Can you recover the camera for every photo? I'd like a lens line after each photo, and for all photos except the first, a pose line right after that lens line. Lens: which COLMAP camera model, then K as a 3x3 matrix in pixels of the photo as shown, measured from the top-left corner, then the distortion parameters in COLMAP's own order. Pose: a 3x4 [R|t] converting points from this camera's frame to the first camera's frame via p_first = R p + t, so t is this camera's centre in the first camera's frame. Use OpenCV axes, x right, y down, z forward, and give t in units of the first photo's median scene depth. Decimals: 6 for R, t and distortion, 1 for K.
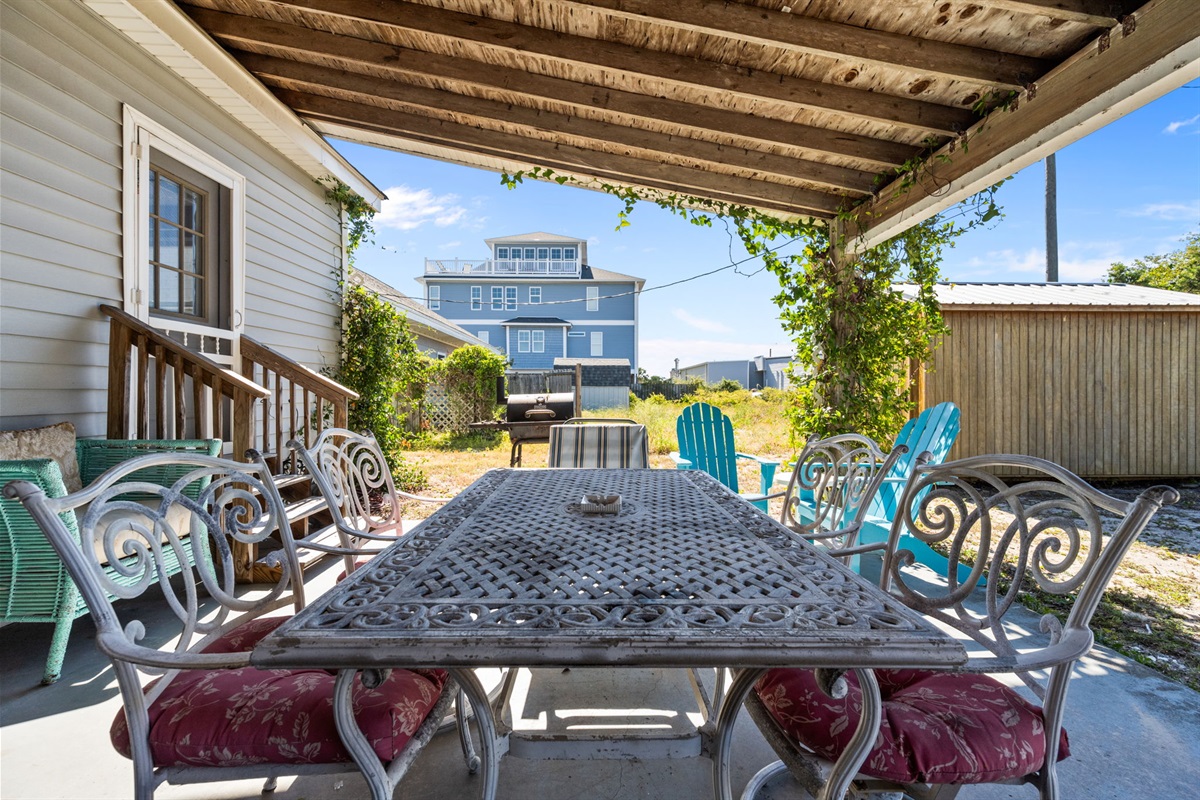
lens RADIAL K [[477.9, 0, 606.1], [0, 477.9, 402.8], [0, 0, 1]] dist [0.000876, -0.000186]
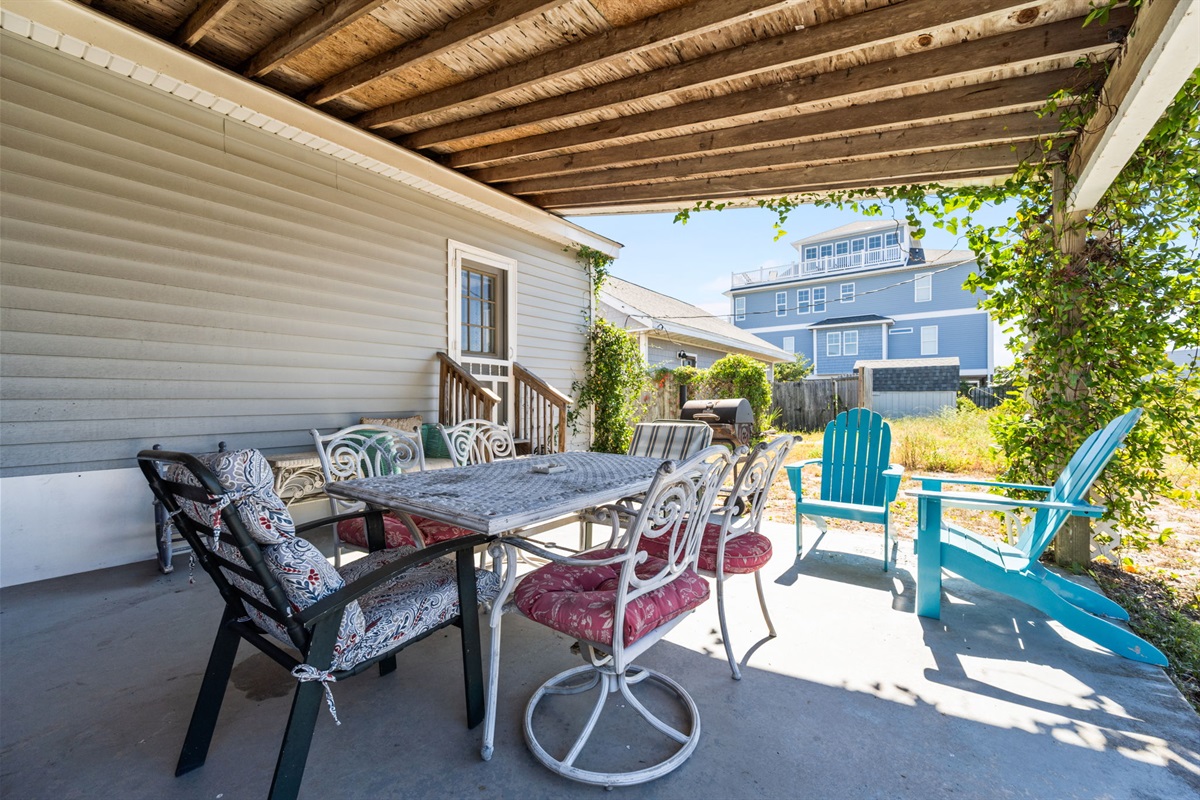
lens RADIAL K [[474.5, 0, 603.0], [0, 474.5, 411.6], [0, 0, 1]] dist [0.000349, -0.000164]
pose [[0.794089, 0.009576, -0.607726, 0.363891], [-0.007727, 0.999954, 0.005659, 0.005180], [0.607752, 0.000202, 0.794127, -0.042639]]
